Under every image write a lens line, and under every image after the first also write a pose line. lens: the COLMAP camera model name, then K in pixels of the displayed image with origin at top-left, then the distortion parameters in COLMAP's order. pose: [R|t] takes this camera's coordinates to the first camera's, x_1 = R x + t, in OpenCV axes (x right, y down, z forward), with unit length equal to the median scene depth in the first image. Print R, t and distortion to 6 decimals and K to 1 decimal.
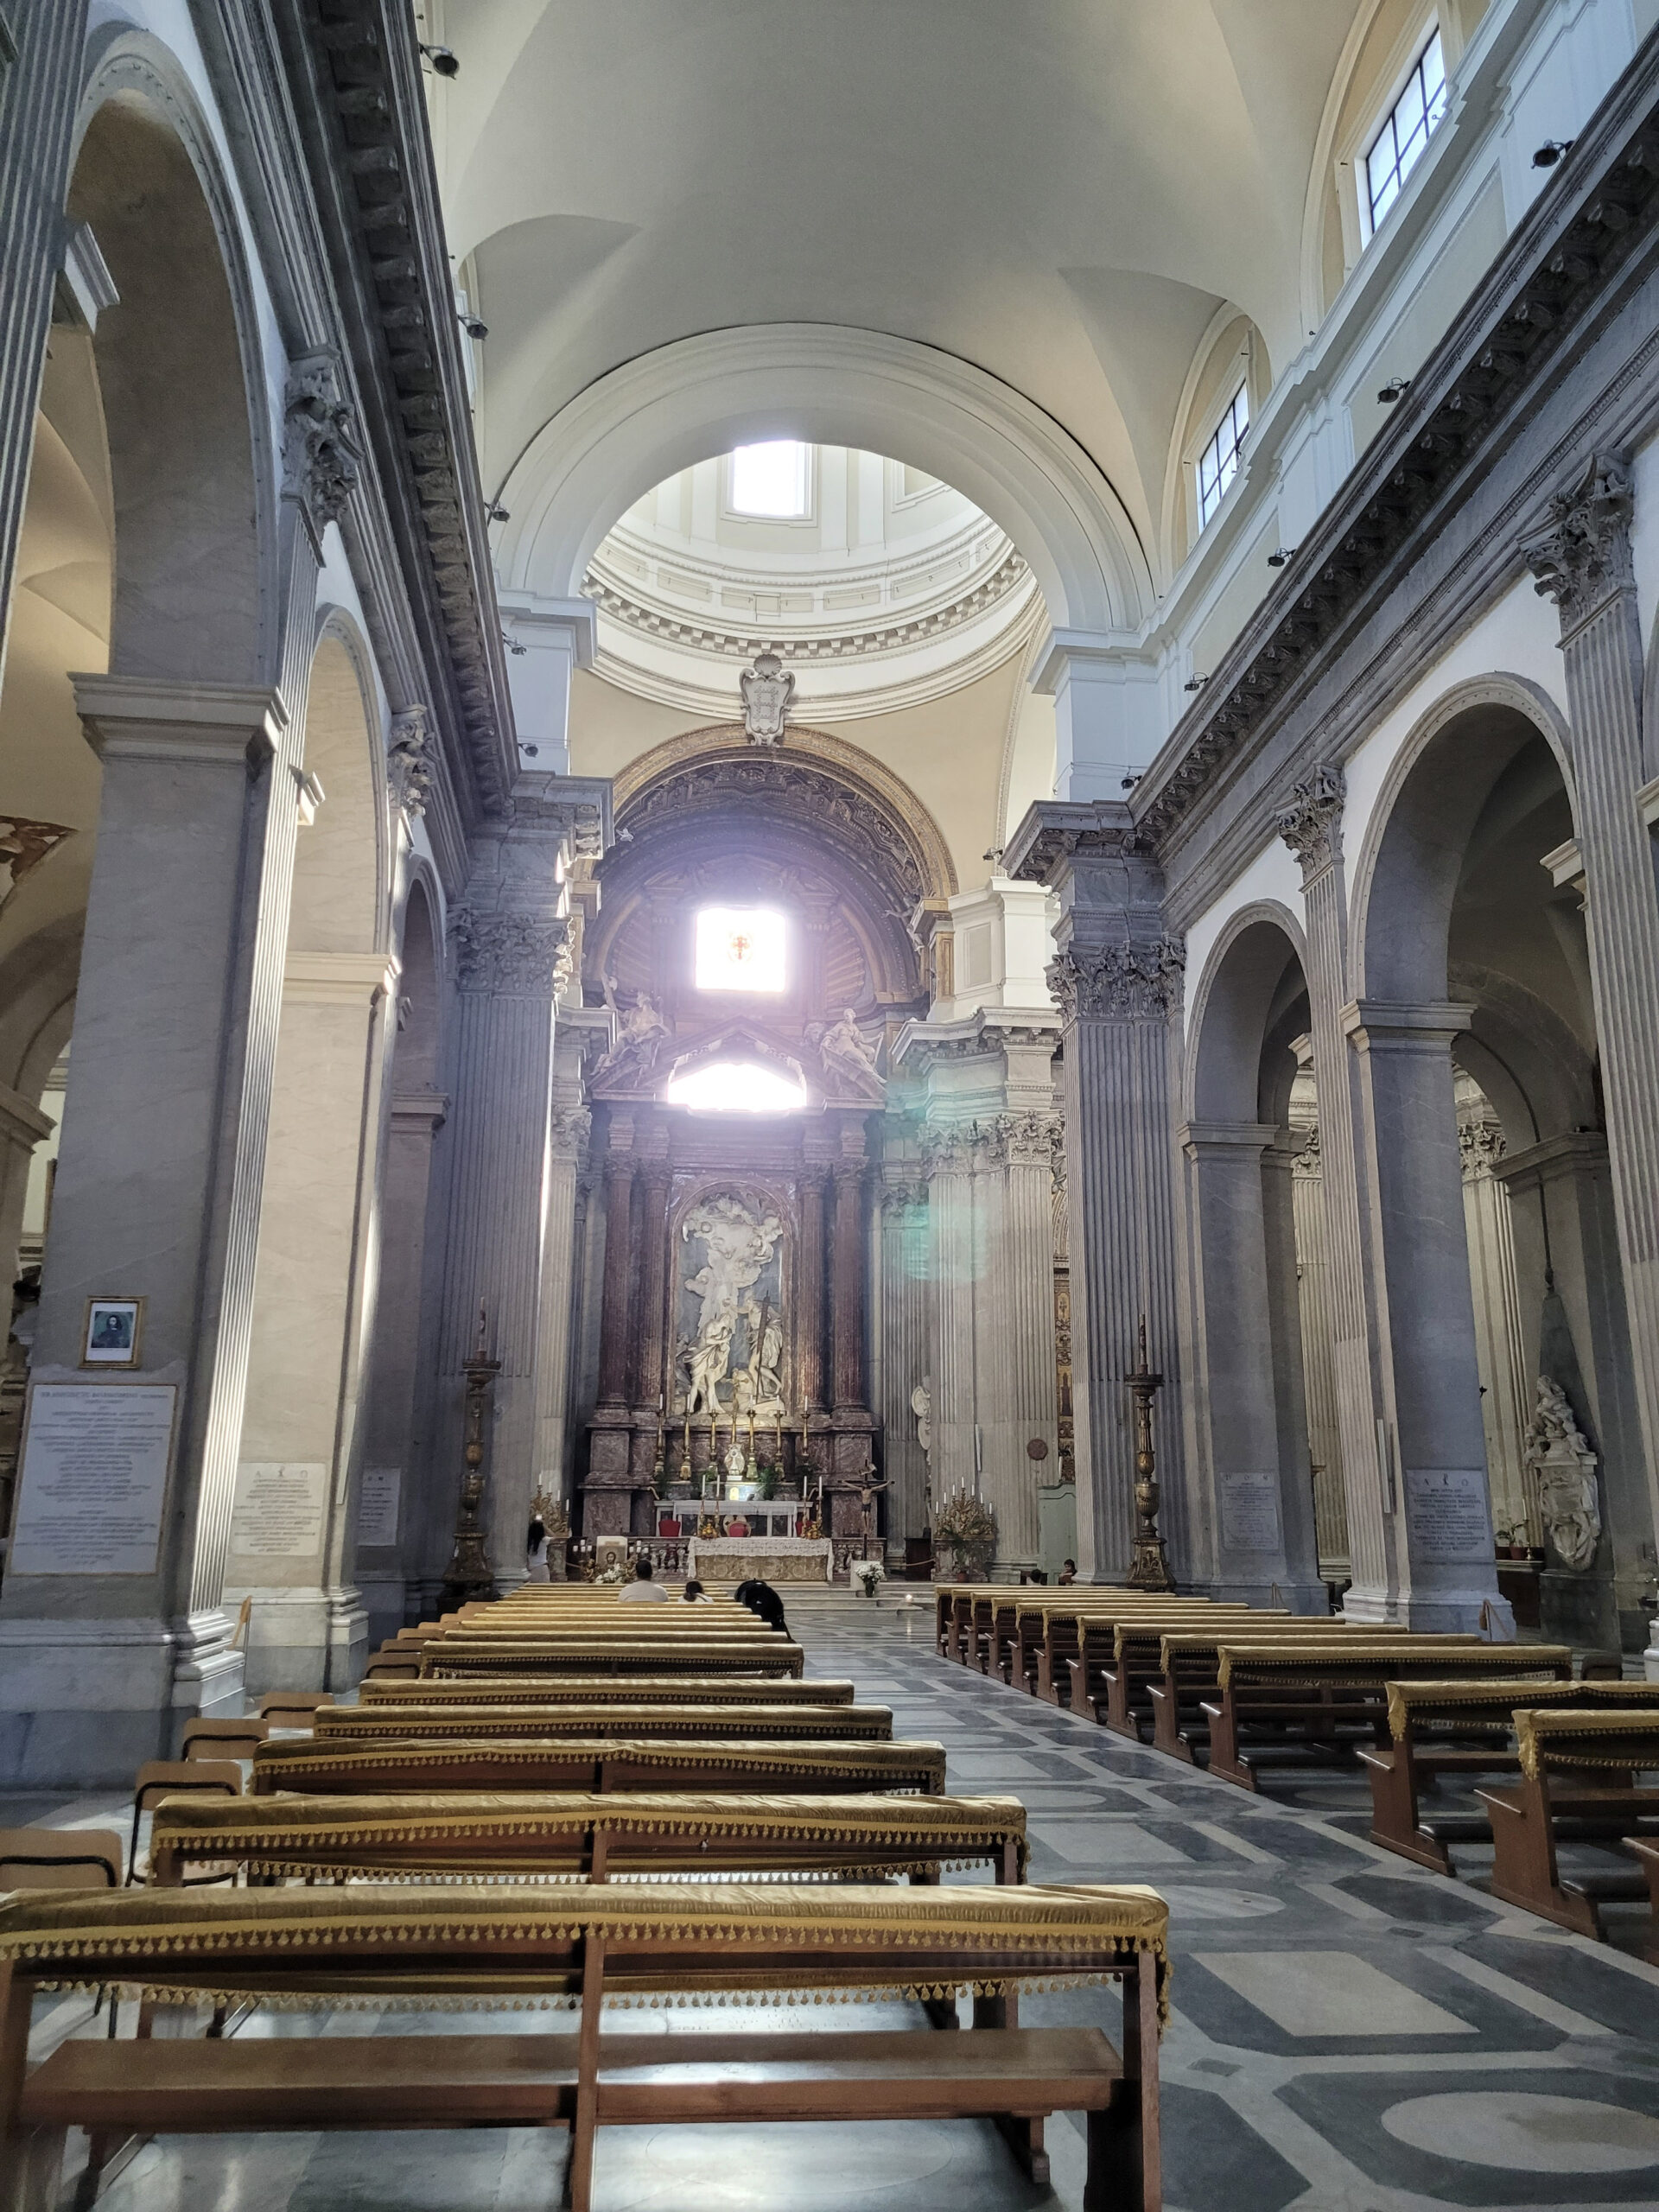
lens RADIAL K [[1676.6, 0, 832.0], [0, 1676.6, 1114.3], [0, 0, 1]] dist [0.059830, -0.049518]
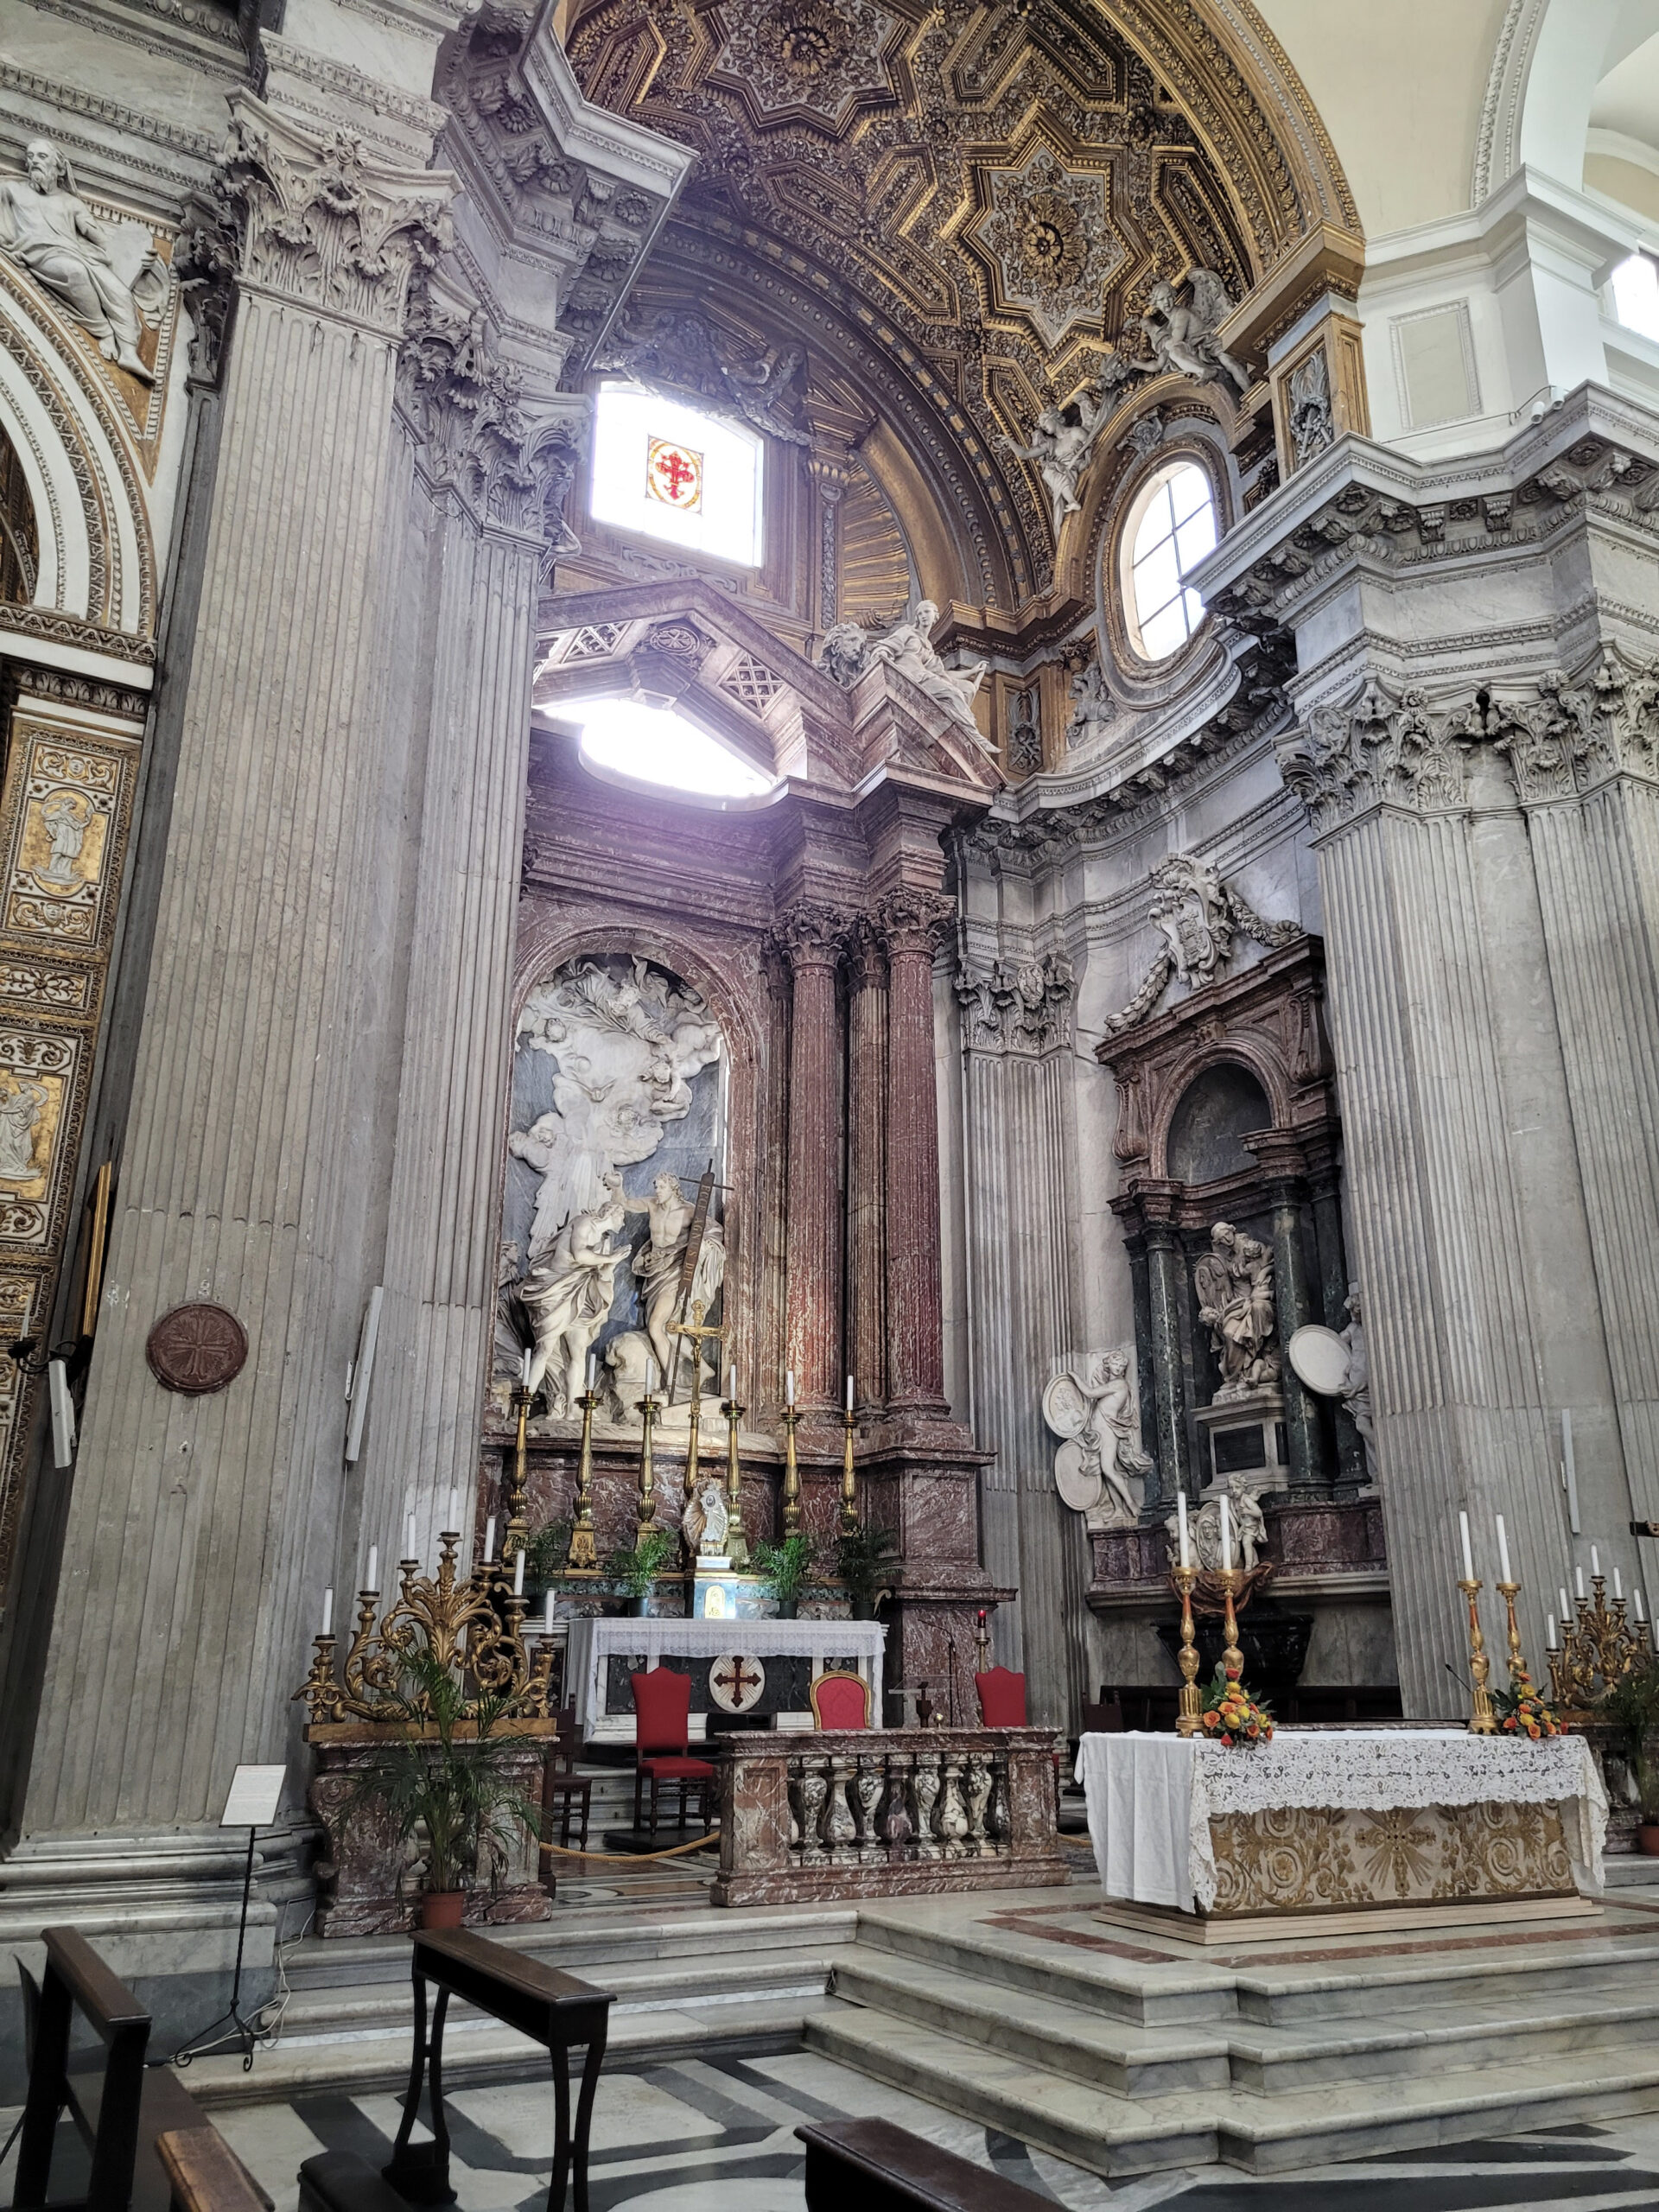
lens RADIAL K [[1676.6, 0, 856.0], [0, 1676.6, 1107.9], [0, 0, 1]] dist [0.059830, -0.049518]
pose [[0.933041, 0.108670, 0.342965, -0.162171], [-0.078665, 0.991847, -0.100260, 0.135039], [-0.351064, 0.066567, 0.933982, 0.559047]]
